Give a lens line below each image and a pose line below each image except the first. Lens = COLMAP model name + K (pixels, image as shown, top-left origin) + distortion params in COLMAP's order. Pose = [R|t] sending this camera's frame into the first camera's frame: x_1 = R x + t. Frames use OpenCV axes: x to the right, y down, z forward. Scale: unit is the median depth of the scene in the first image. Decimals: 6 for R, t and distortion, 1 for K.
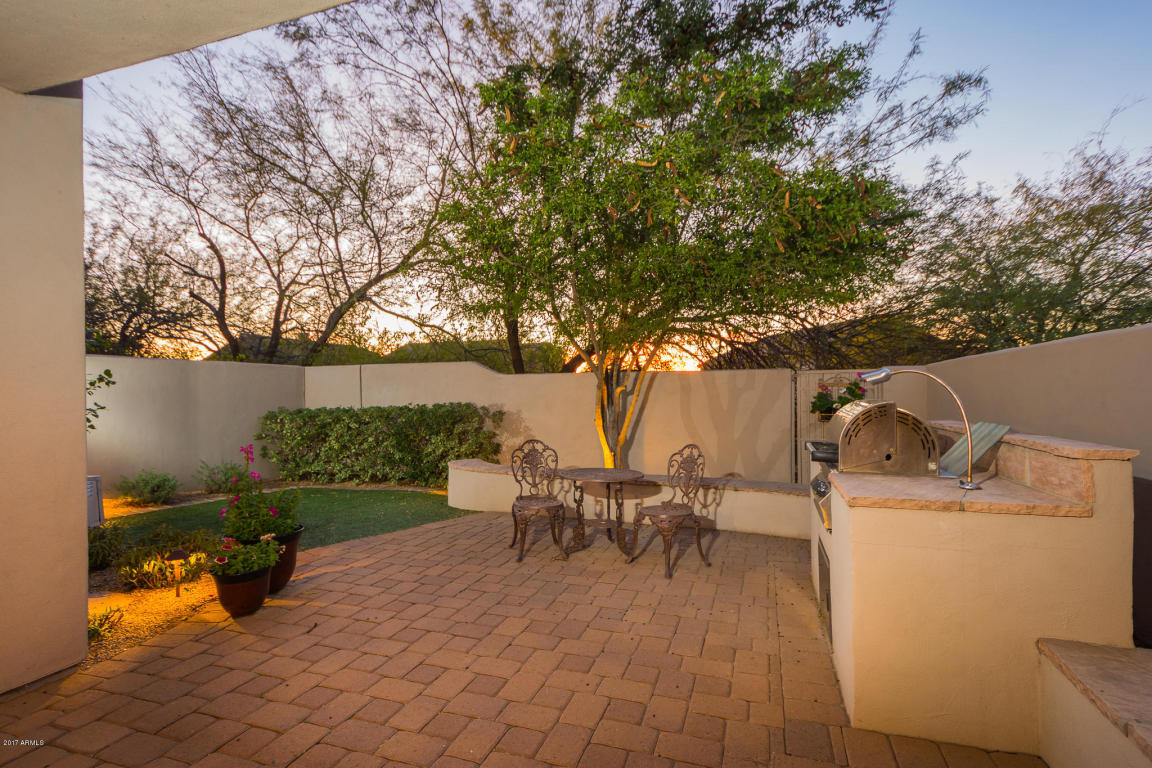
lens RADIAL K [[540.7, 0, 576.0], [0, 540.7, 384.0], [0, 0, 1]] dist [0.000328, 0.000060]
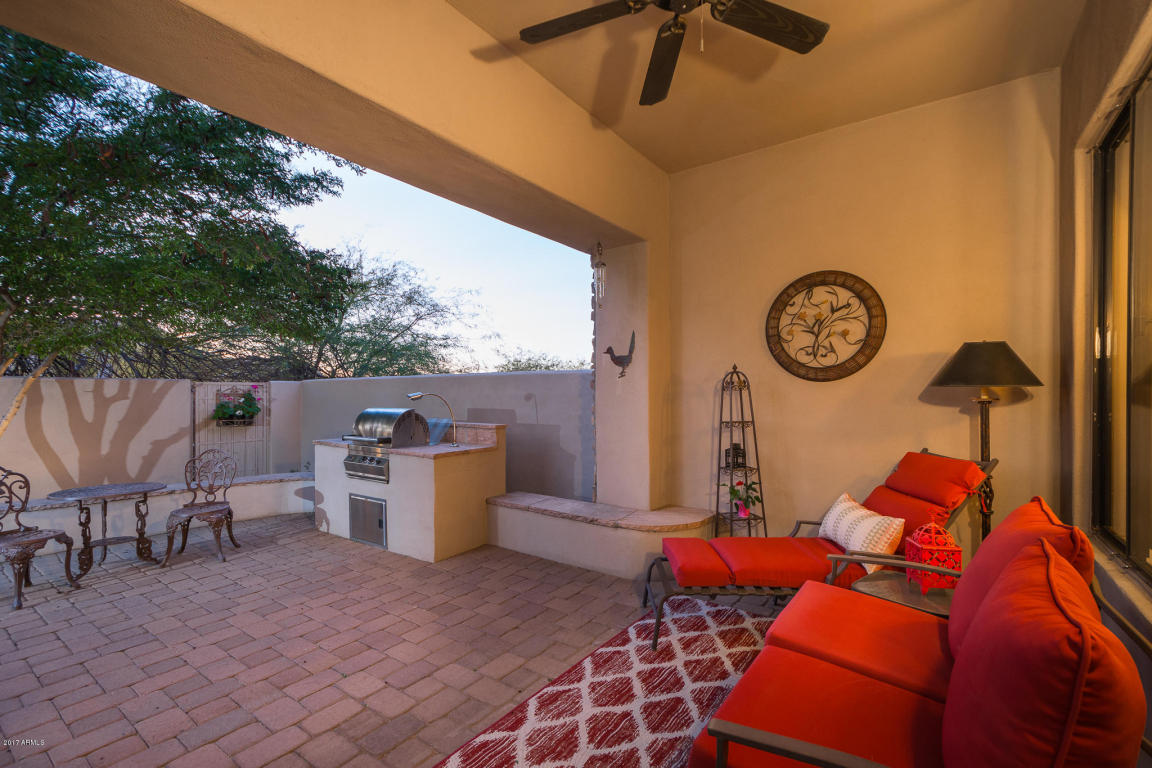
lens RADIAL K [[515.0, 0, 577.3], [0, 515.0, 397.6], [0, 0, 1]] dist [0.000035, -0.000007]
pose [[0.287459, -0.001108, 0.957792, -0.783324], [-0.012398, 0.999911, 0.004878, -0.015212], [-0.957713, -0.013277, 0.287420, -0.063714]]
